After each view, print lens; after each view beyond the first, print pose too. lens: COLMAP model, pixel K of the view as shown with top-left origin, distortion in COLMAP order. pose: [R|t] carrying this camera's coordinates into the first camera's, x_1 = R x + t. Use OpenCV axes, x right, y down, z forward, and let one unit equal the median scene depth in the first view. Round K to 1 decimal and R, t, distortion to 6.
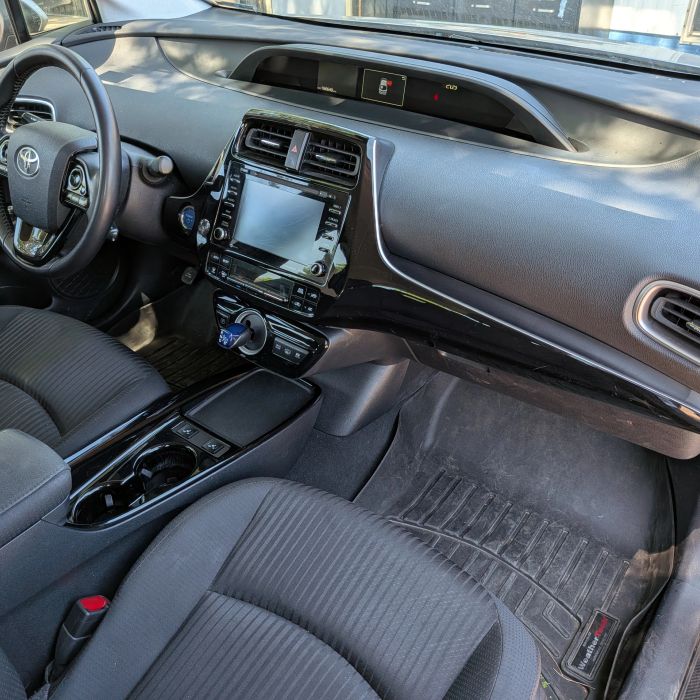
lens RADIAL K [[675.2, 0, 359.6], [0, 675.2, 350.3], [0, 0, 1]] dist [0.001320, -0.003667]
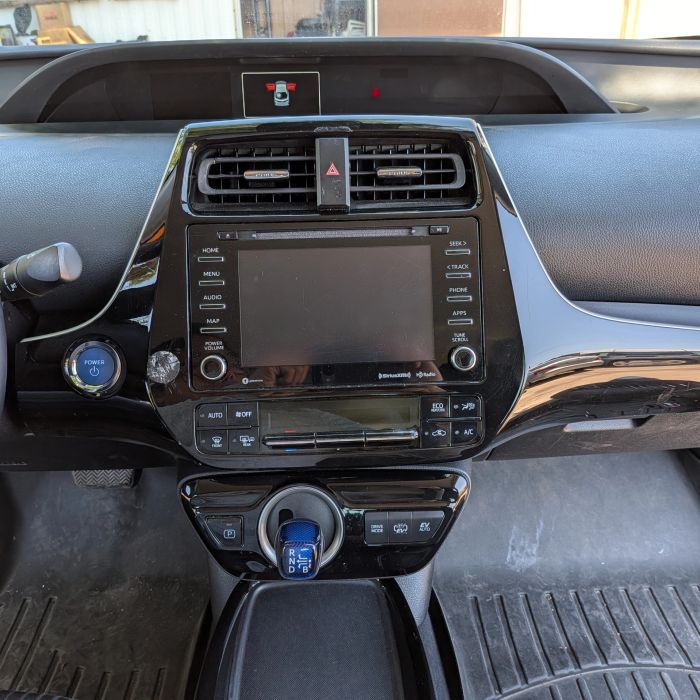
lens RADIAL K [[687.1, 0, 350.5], [0, 687.1, 336.8], [0, 0, 1]] dist [-0.004284, -0.019066]
pose [[0.775567, -0.294574, 0.558321, -0.396161], [0.374696, 0.926609, -0.031608, -0.137313], [-0.508034, 0.233714, 0.829023, 0.515344]]
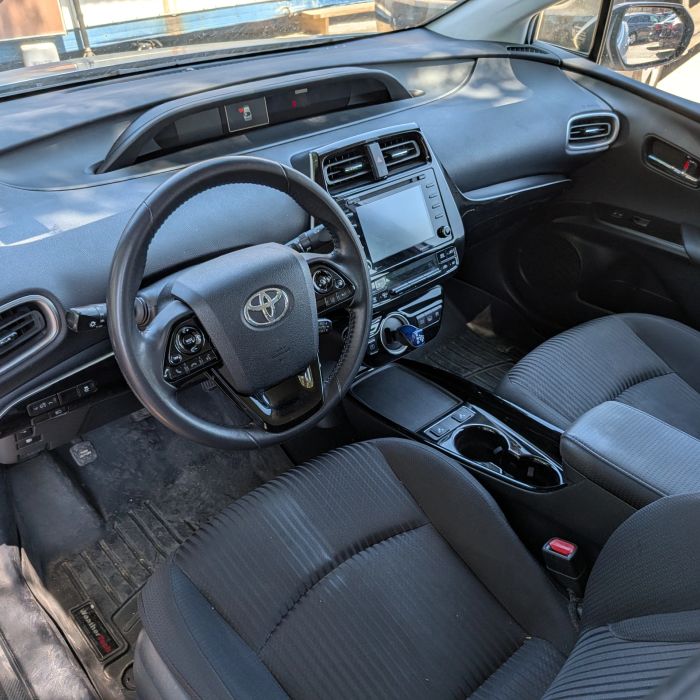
lens RADIAL K [[675.2, 0, 359.6], [0, 675.2, 350.3], [0, 0, 1]] dist [0.001320, -0.003667]
pose [[0.196855, -0.564207, 0.801822, -1.090960], [0.557981, 0.736934, 0.381558, -0.467985], [-0.806167, 0.372290, 0.459885, 0.567504]]
